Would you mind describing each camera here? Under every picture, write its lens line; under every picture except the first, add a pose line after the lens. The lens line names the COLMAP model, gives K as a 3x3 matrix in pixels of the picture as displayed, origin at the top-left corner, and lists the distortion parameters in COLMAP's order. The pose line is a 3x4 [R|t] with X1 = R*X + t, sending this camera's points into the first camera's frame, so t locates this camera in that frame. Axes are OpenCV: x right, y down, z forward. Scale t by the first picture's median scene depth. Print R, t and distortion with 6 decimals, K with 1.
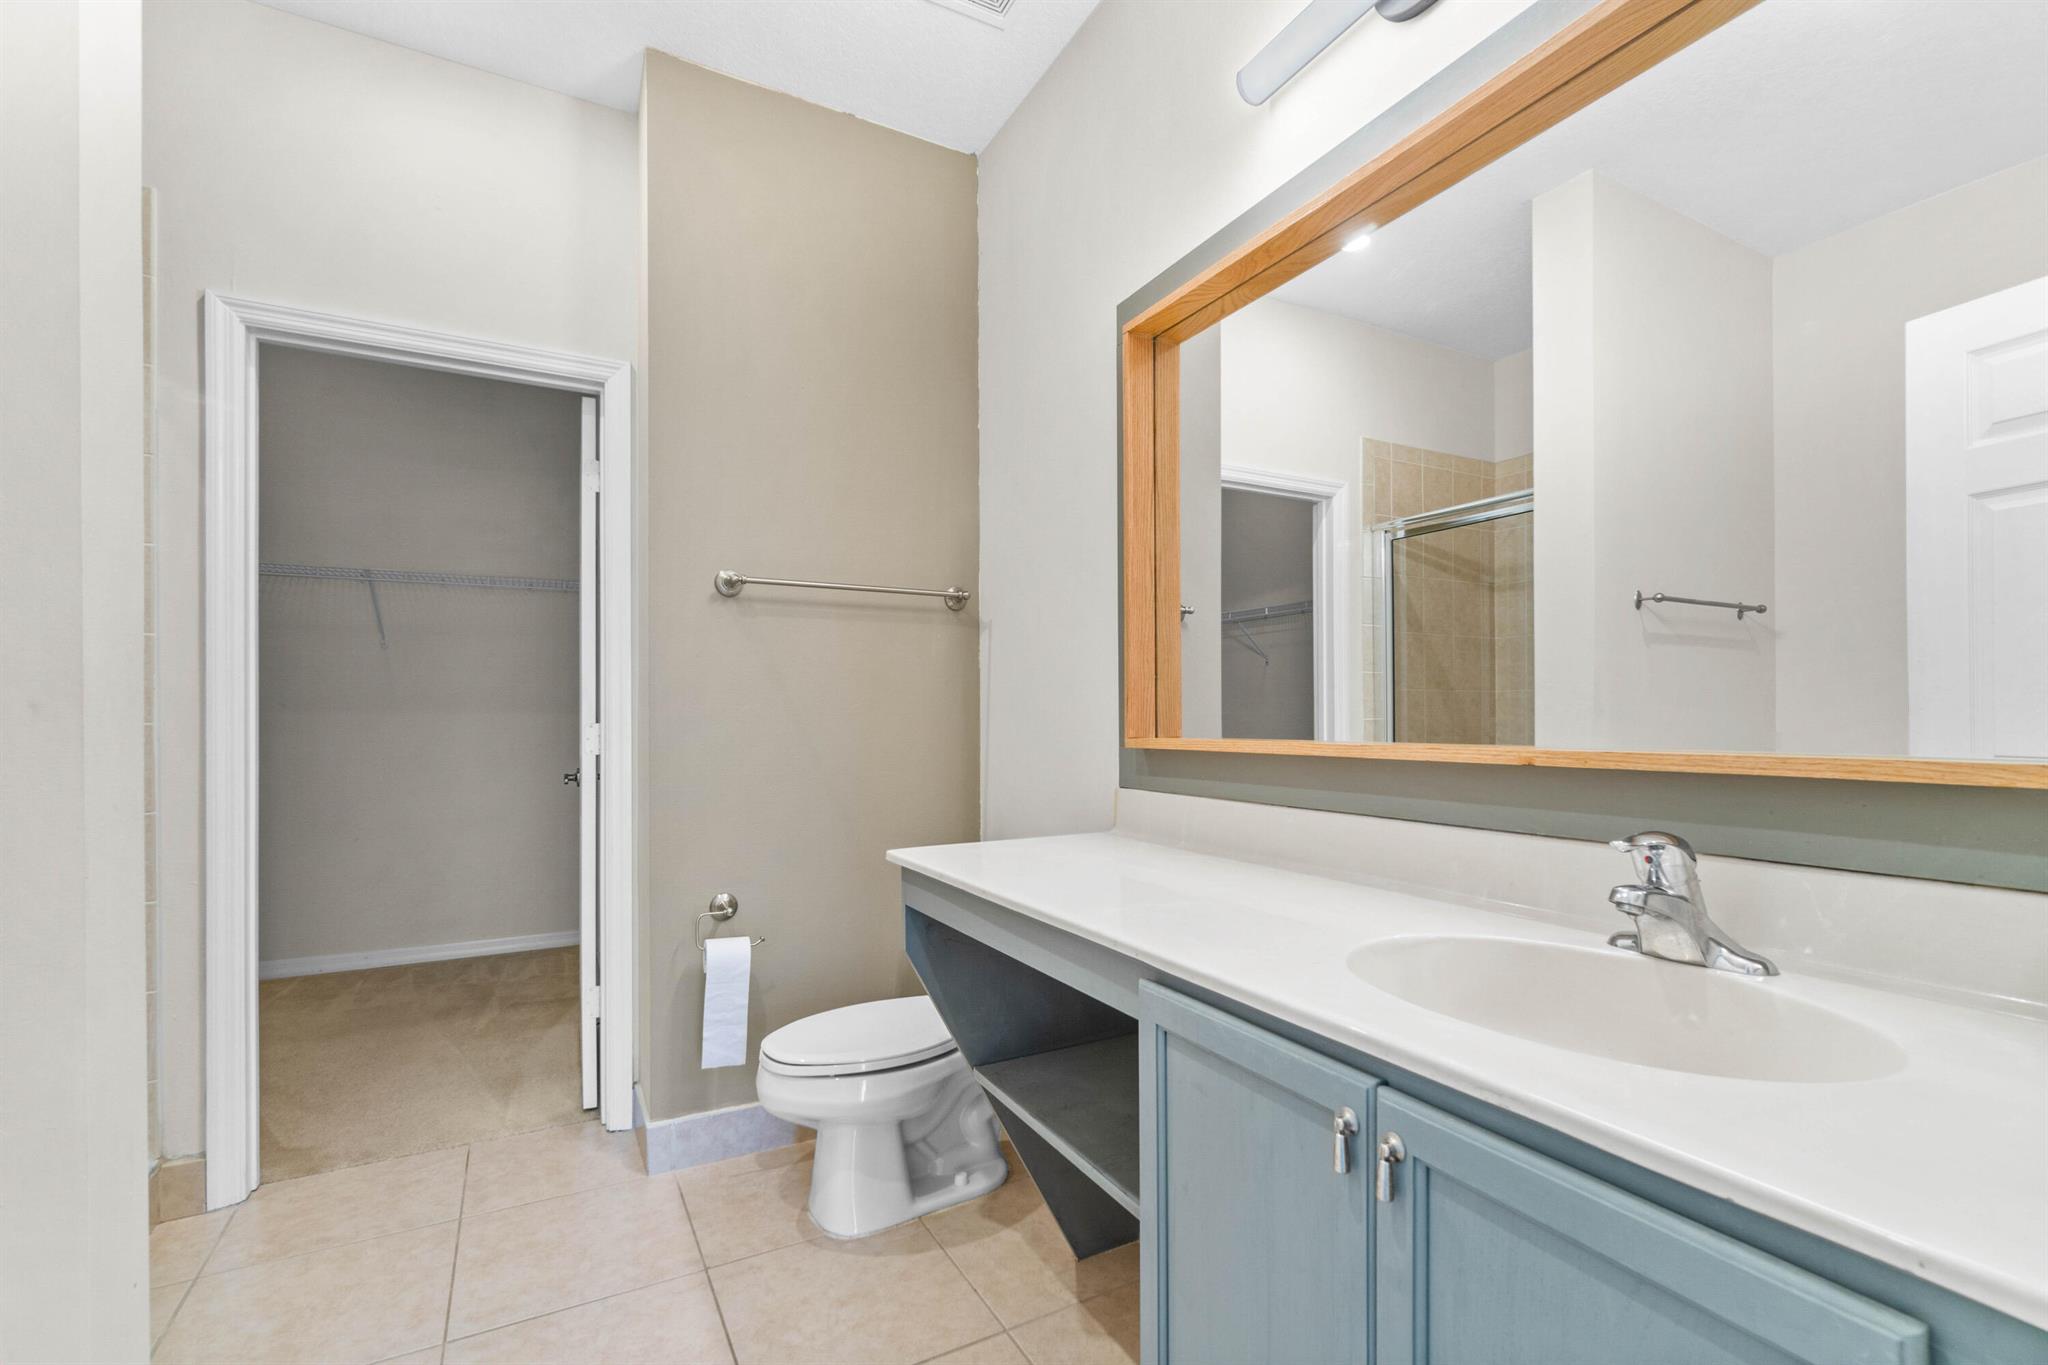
lens RADIAL K [[890.9, 0, 1007.7], [0, 890.9, 717.8], [0, 0, 1]] dist [-0.004706, 0.002060]
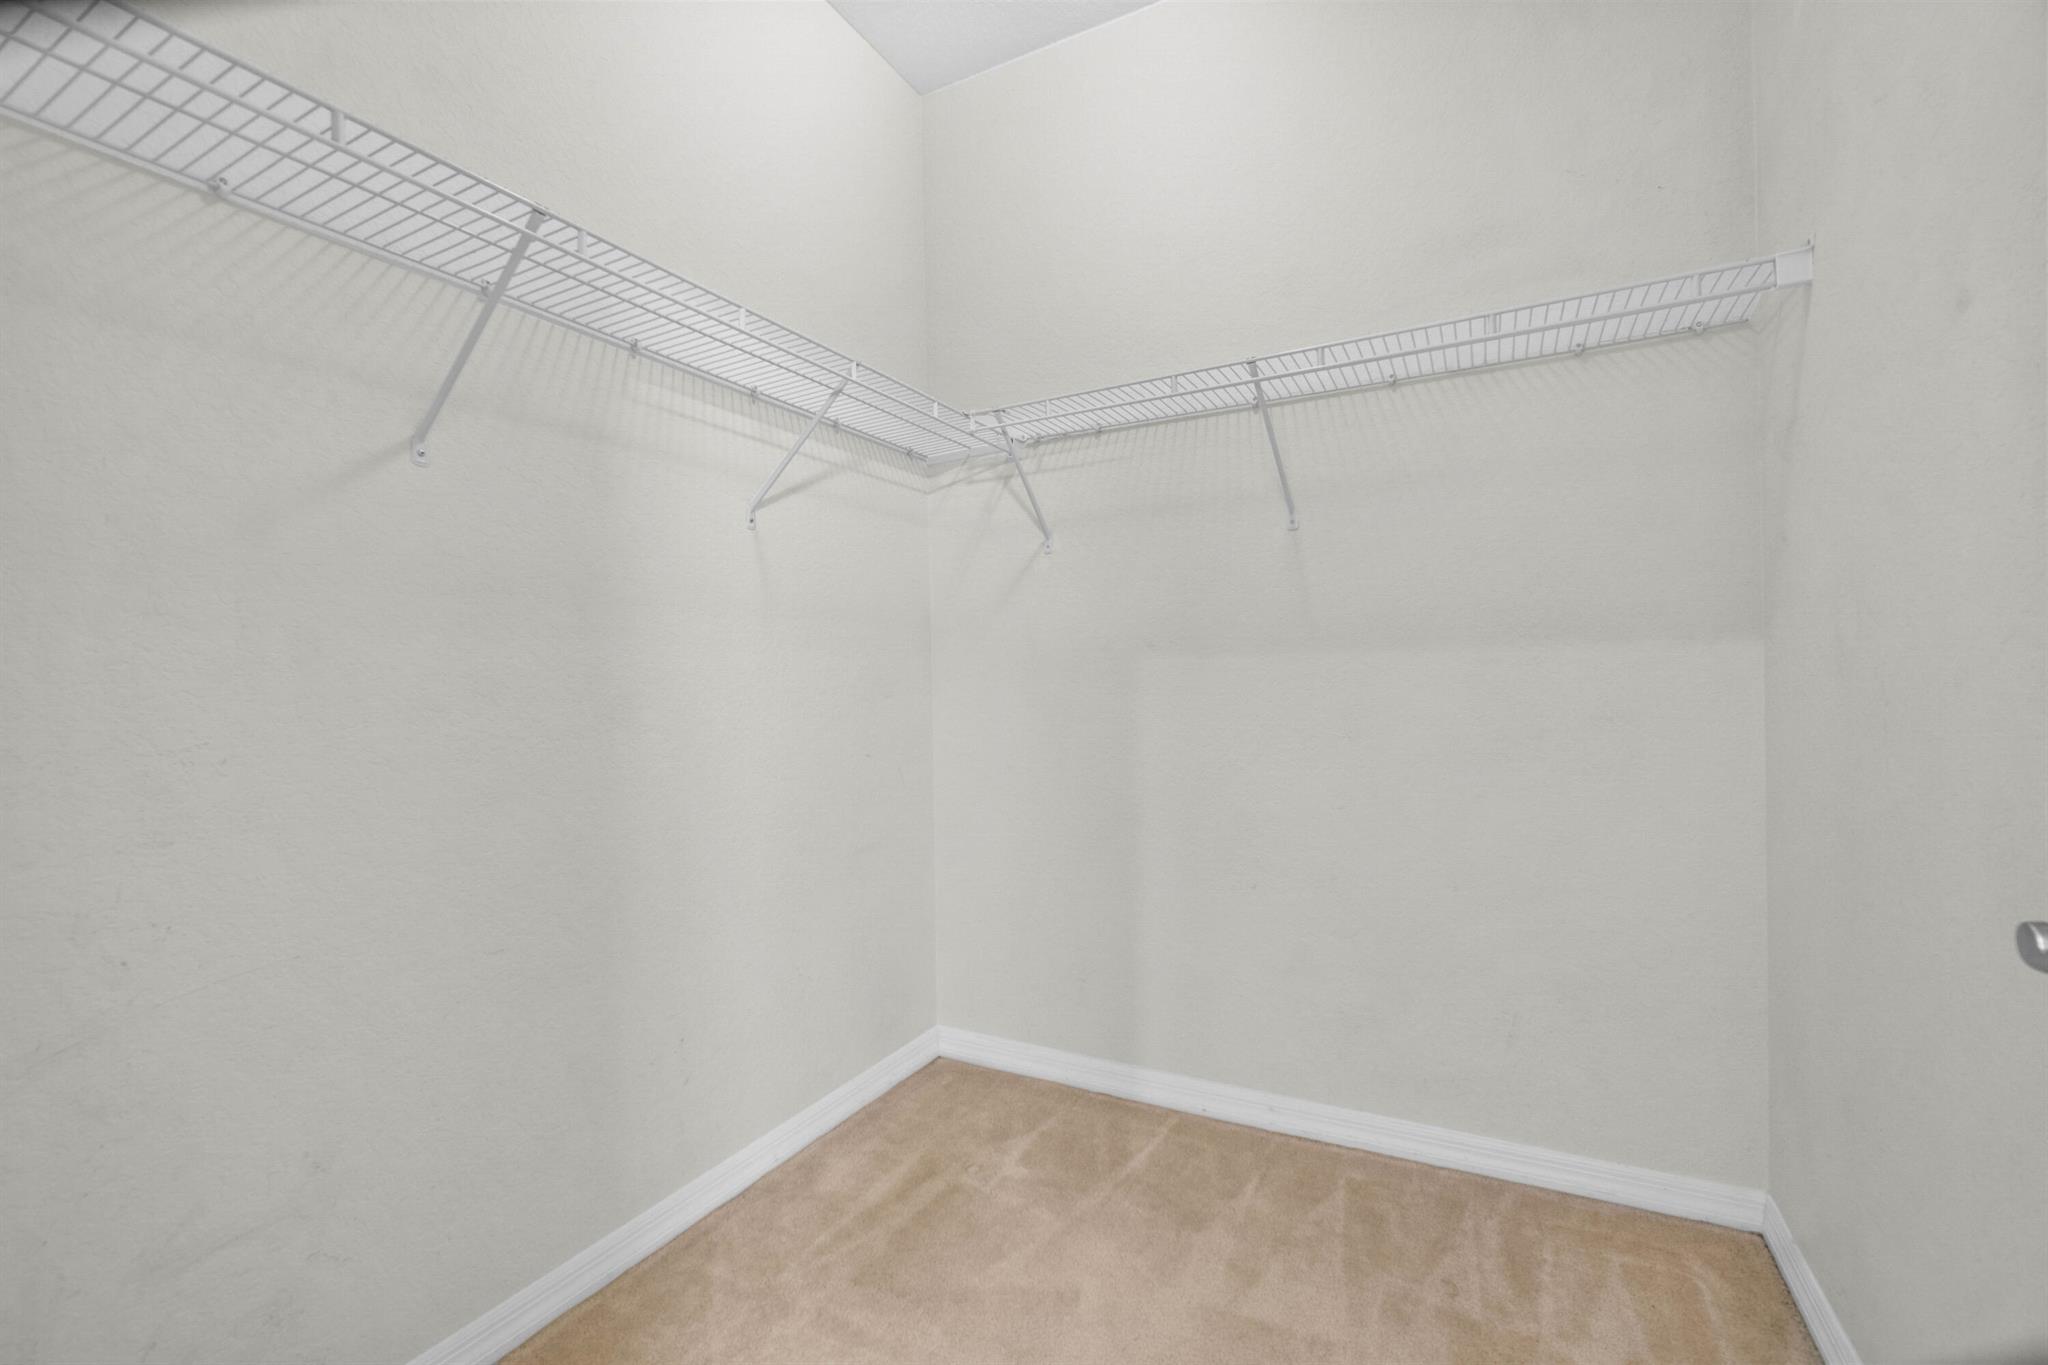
lens RADIAL K [[890.9, 0, 1016.7], [0, 890.9, 684.9], [0, 0, 1]] dist [-0.004706, 0.002060]
pose [[0.558878, -0.009127, -0.829200, -0.375292], [0.014819, 0.999890, -0.001018, 0.011484], [0.829118, -0.011719, 0.558951, 0.599348]]
